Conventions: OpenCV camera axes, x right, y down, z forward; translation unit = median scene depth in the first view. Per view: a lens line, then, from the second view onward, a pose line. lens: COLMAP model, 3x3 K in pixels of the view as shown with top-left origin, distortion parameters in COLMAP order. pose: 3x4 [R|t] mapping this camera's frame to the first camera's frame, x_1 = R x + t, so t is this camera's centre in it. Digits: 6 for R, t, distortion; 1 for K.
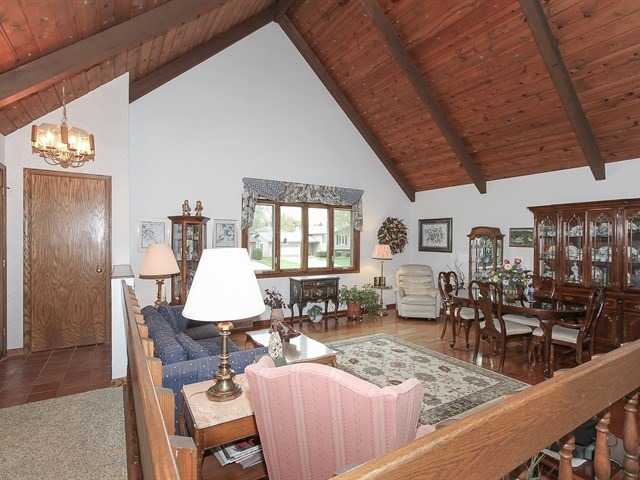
lens RADIAL K [[341.6, 0, 332.3], [0, 341.6, 246.8], [0, 0, 1]] dist [0.002444, 0.001674]
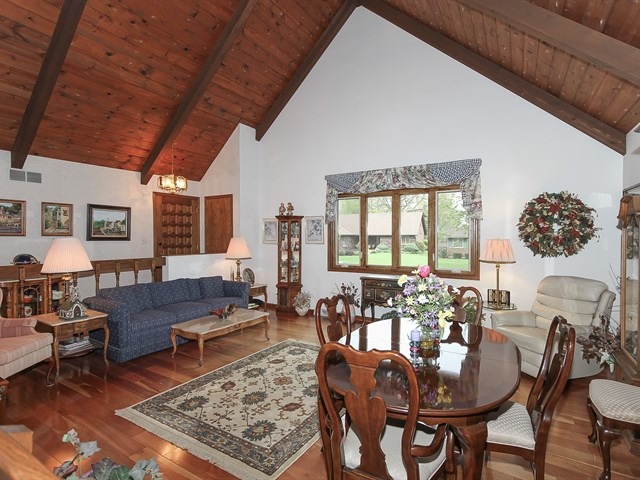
lens RADIAL K [[341.6, 0, 308.4], [0, 341.6, 244.3], [0, 0, 1]] dist [0.002444, 0.001674]
pose [[0.412809, 0.015798, -0.910680, 0.664705], [-0.012635, 0.999853, 0.011618, 0.000179], [0.910730, 0.006711, 0.412948, 0.482323]]
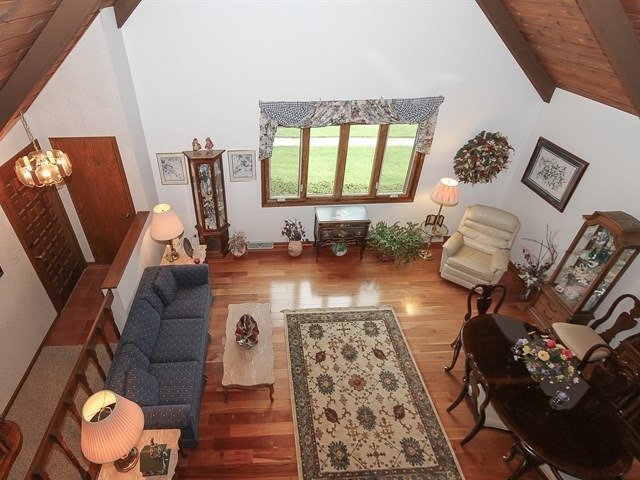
lens RADIAL K [[365.8, 0, 268.7], [0, 365.8, 241.7], [0, 0, 1]] dist [0.004630, 0.003351]
pose [[0.864852, 0.287334, -0.411667, 0.197828], [0.010831, 0.809141, 0.587514, -0.418517], [0.501910, -0.512572, 0.696676, 0.230611]]
